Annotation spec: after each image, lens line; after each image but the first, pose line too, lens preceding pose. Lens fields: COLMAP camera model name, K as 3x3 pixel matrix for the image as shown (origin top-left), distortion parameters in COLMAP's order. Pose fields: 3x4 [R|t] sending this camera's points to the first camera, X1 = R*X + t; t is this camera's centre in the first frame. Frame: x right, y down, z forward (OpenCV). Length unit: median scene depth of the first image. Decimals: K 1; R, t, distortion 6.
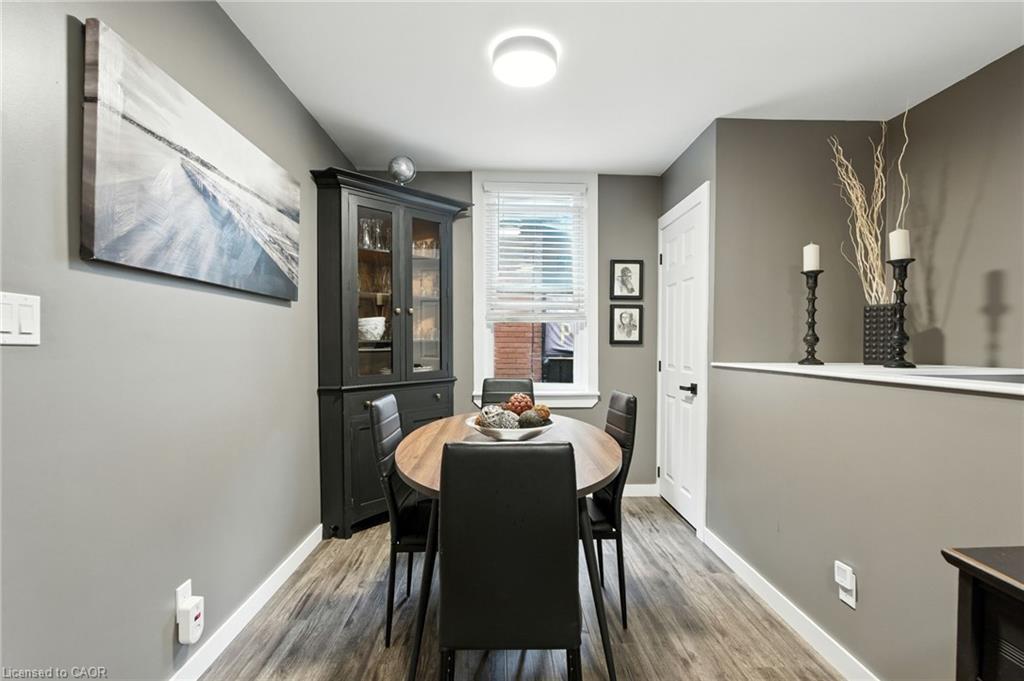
lens RADIAL K [[468.1, 0, 502.7], [0, 468.1, 350.8], [0, 0, 1]] dist [-0.016567, 0.004957]
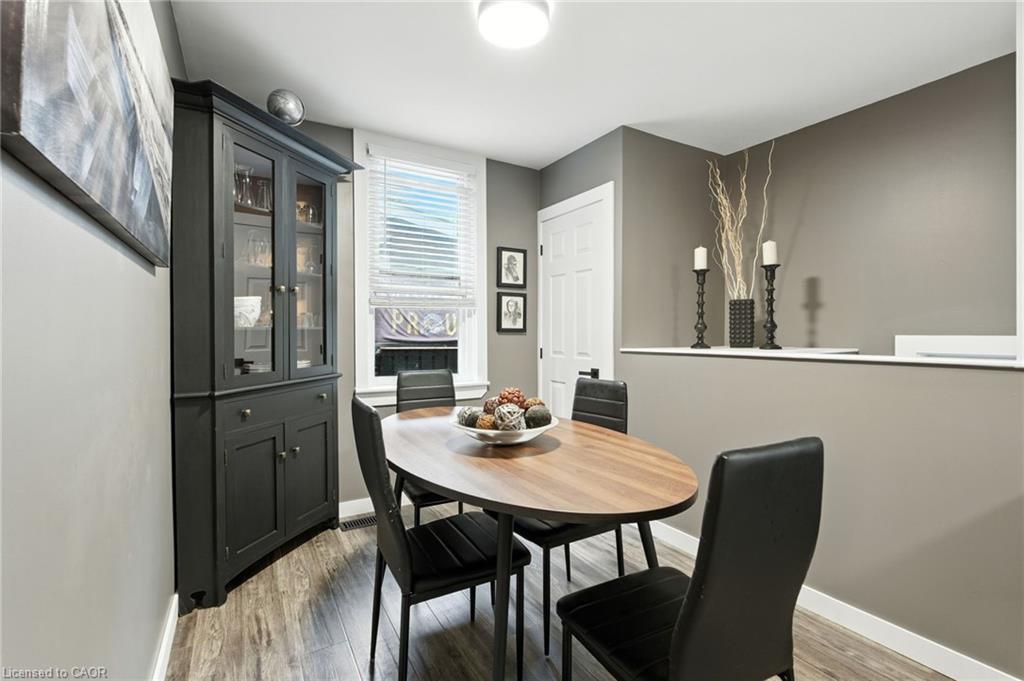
lens RADIAL K [[468.1, 0, 511.1], [0, 468.1, 333.9], [0, 0, 1]] dist [-0.016567, 0.004957]
pose [[0.877942, -0.003442, 0.478754, -0.267577], [0.010241, 0.999880, -0.011591, 0.001142], [-0.478657, 0.015080, 0.877872, 0.151348]]
